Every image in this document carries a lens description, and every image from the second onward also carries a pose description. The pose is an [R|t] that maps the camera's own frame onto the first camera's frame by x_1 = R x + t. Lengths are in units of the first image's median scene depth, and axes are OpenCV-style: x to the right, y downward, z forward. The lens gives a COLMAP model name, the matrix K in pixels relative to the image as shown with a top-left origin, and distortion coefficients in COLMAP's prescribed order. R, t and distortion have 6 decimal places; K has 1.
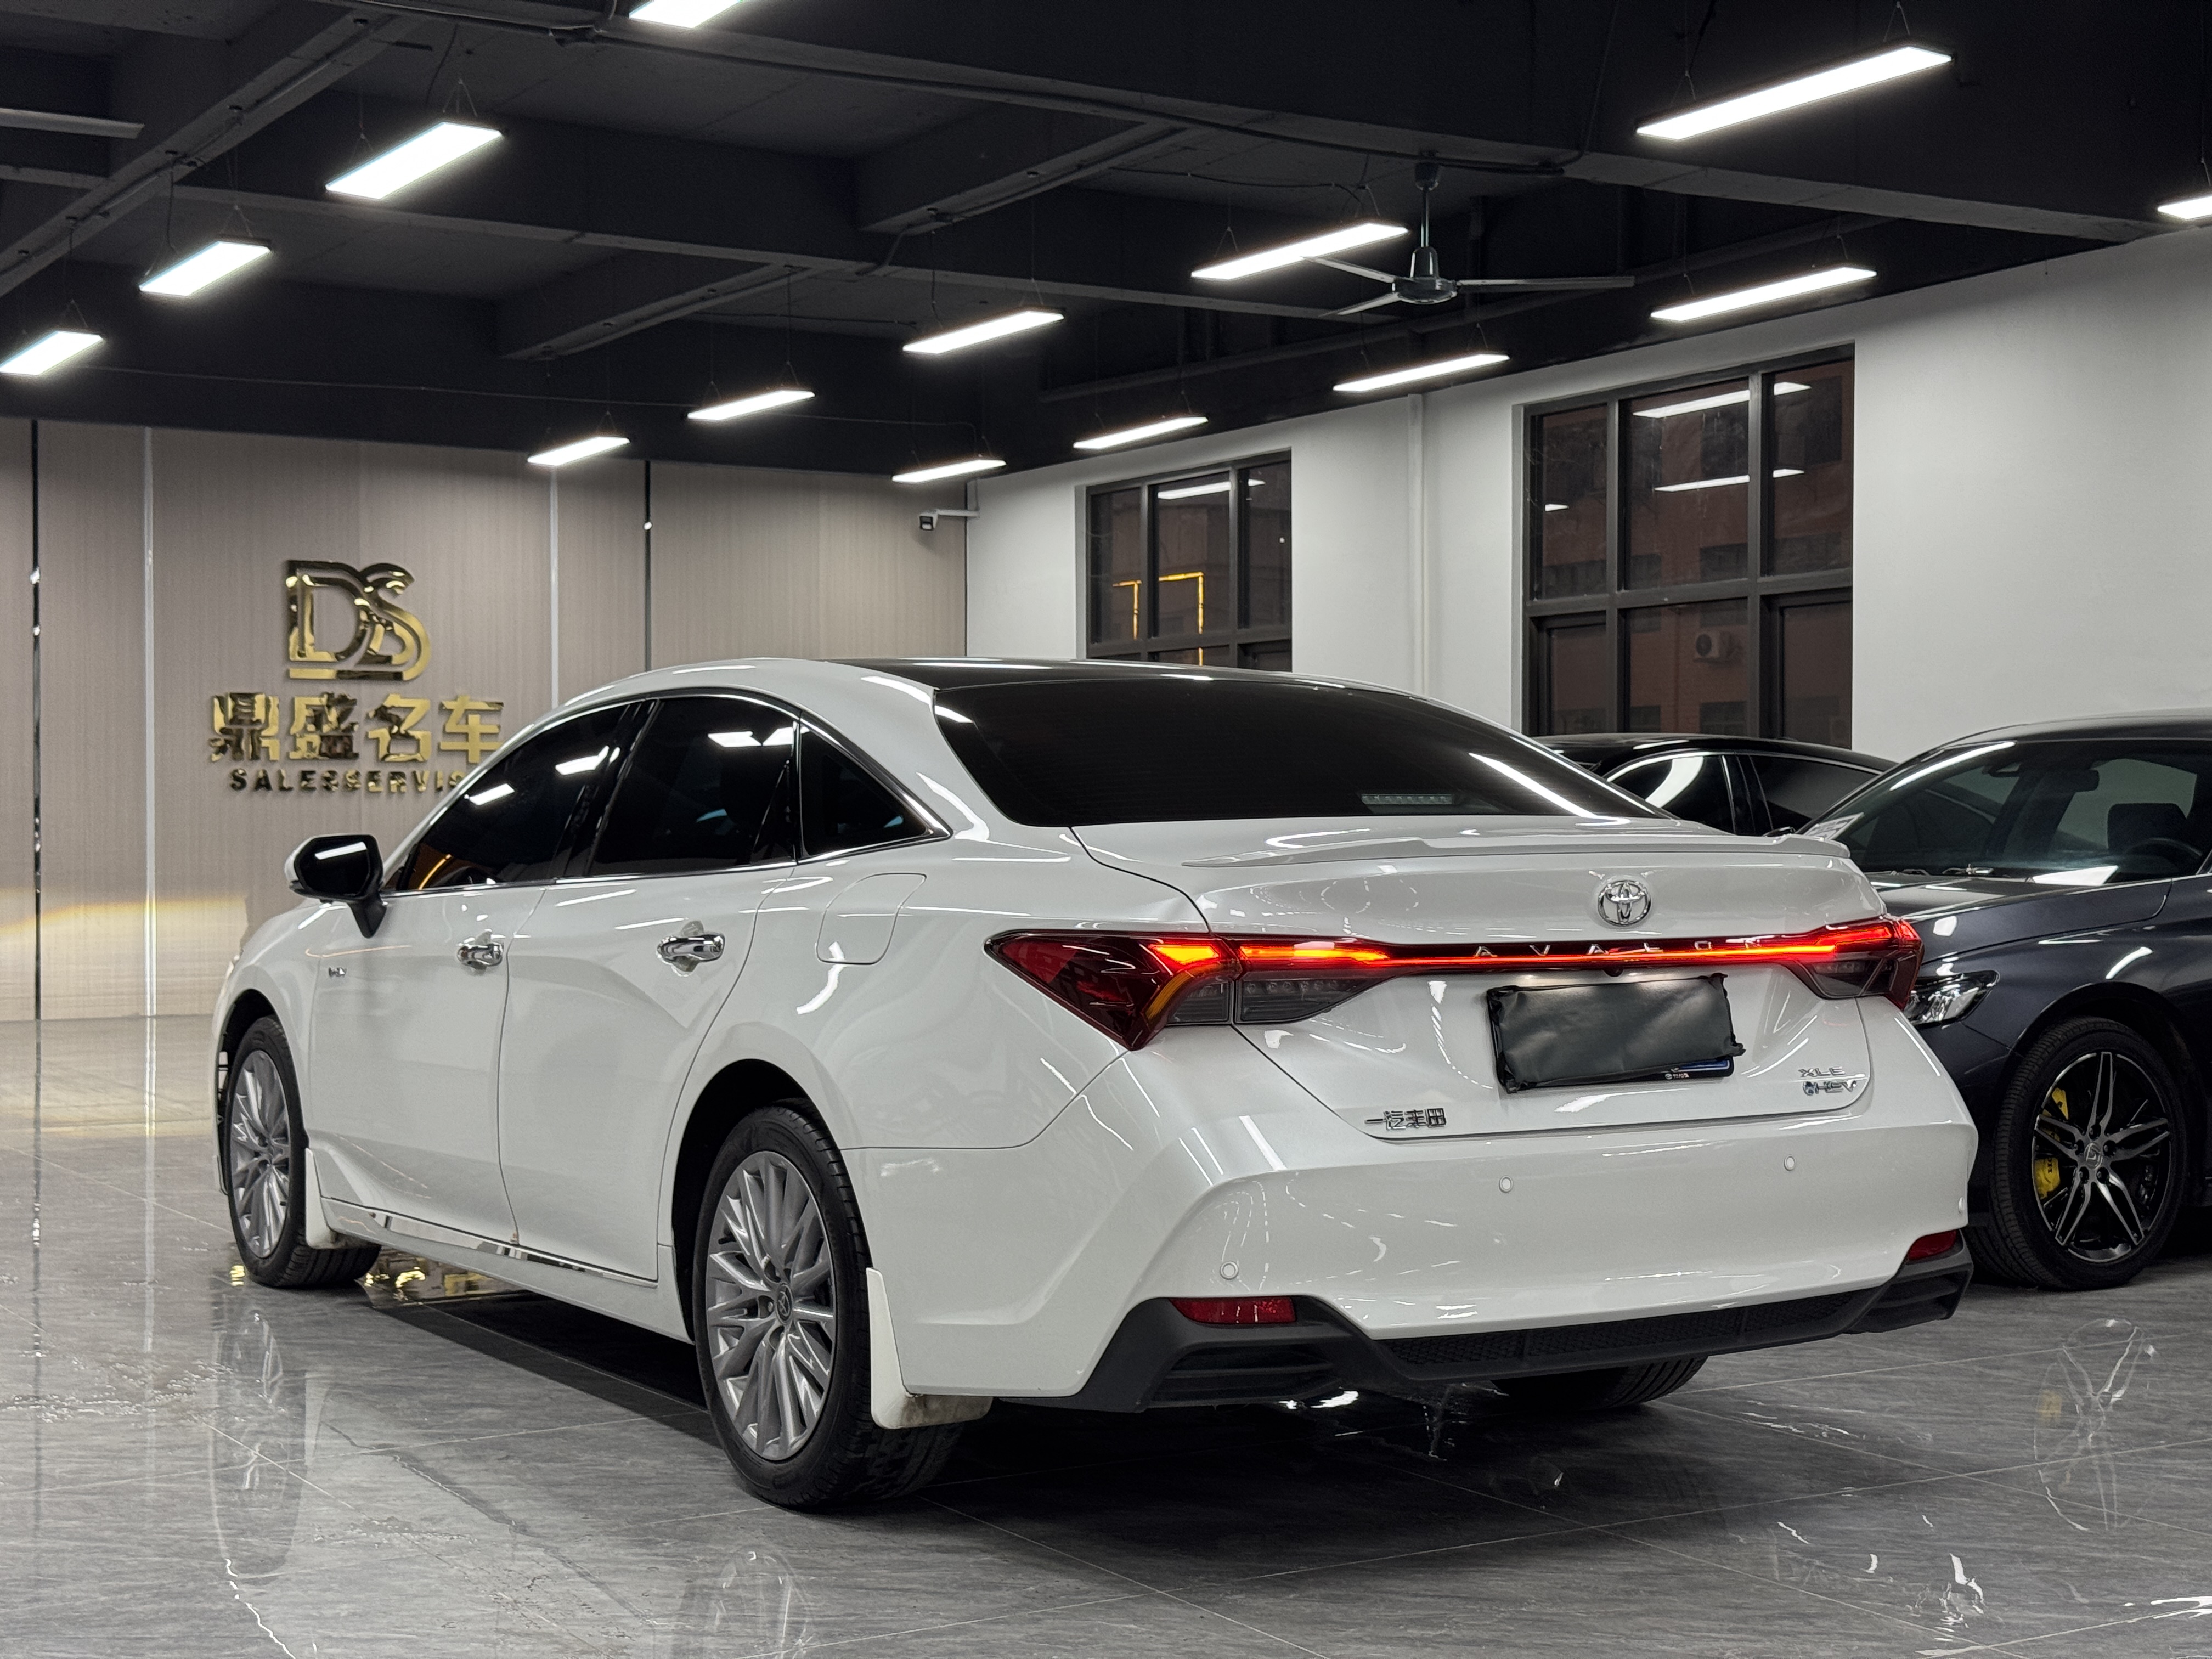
lens RADIAL K [[3170.9, 0, 1158.6], [0, 3170.9, 818.5], [0, 0, 1]] dist [0.104226, 0.000000]
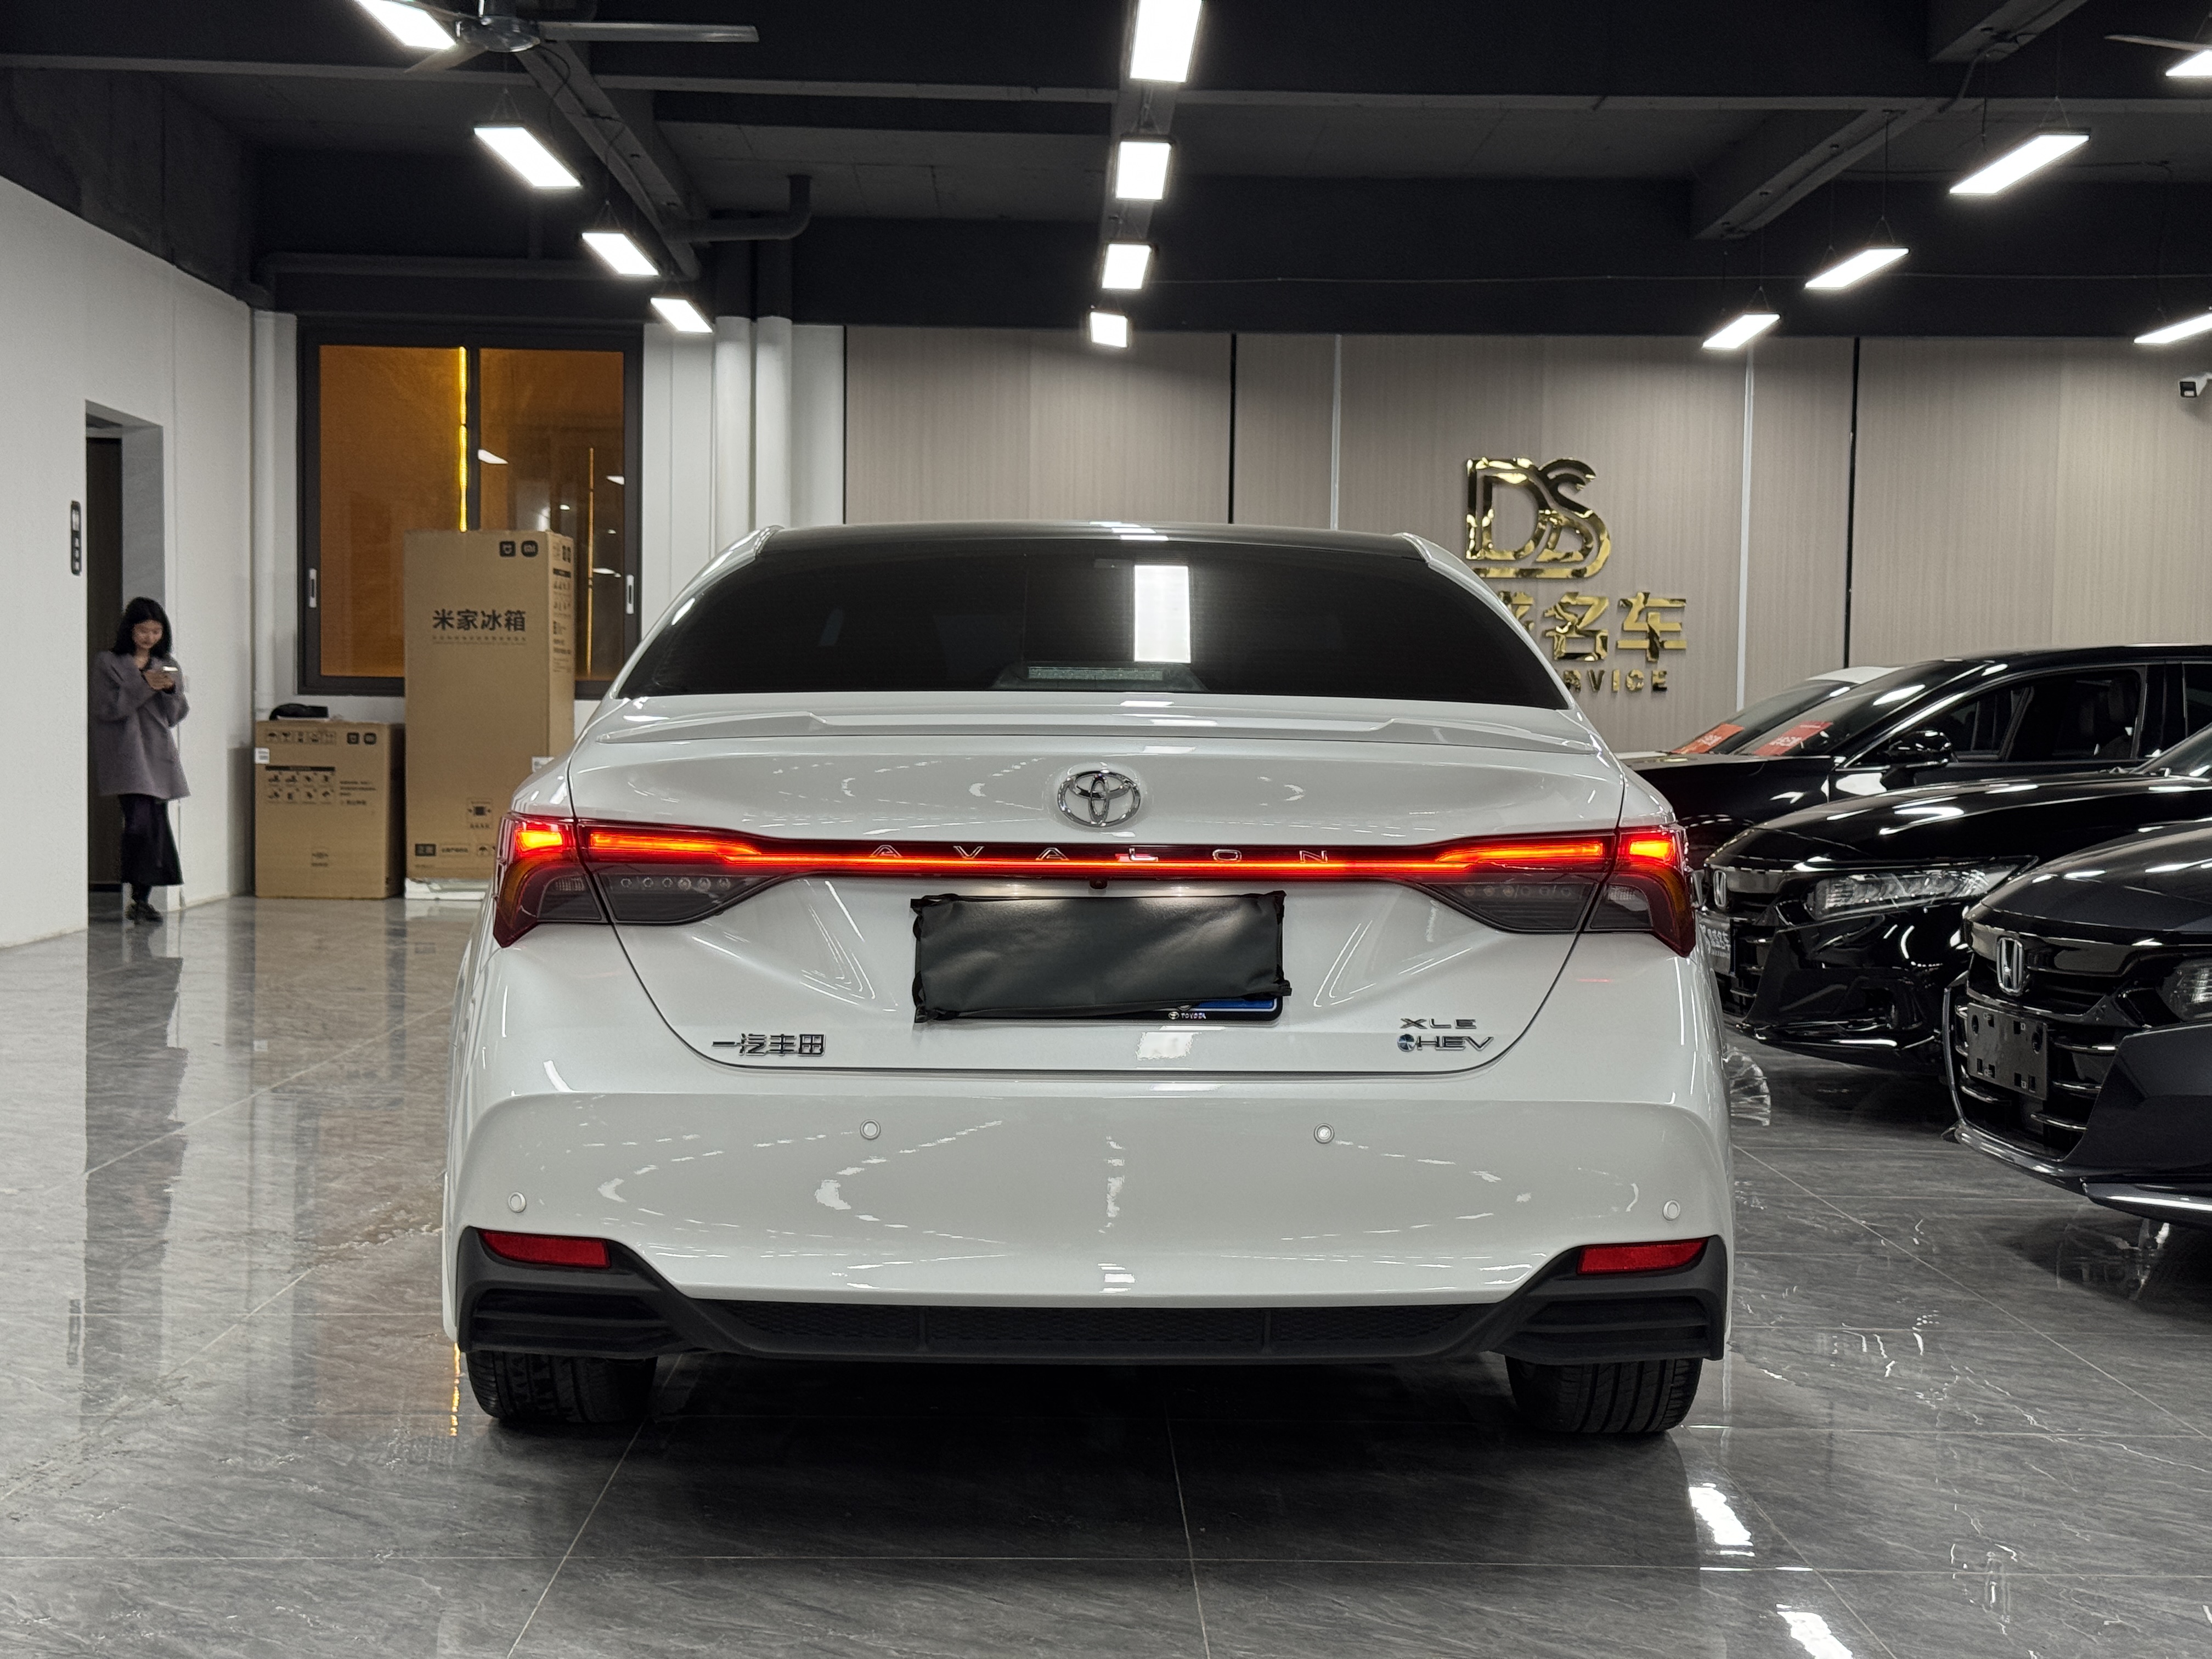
lens RADIAL K [[3170.9, 0, 1097.1], [0, 3170.9, 853.4], [0, 0, 1]] dist [0.104226, 0.000000]
pose [[0.855475, 0.032575, -0.516819, 0.556534], [-0.012212, 0.999011, 0.042753, 0.006039], [0.517701, -0.030263, 0.855026, 0.304612]]
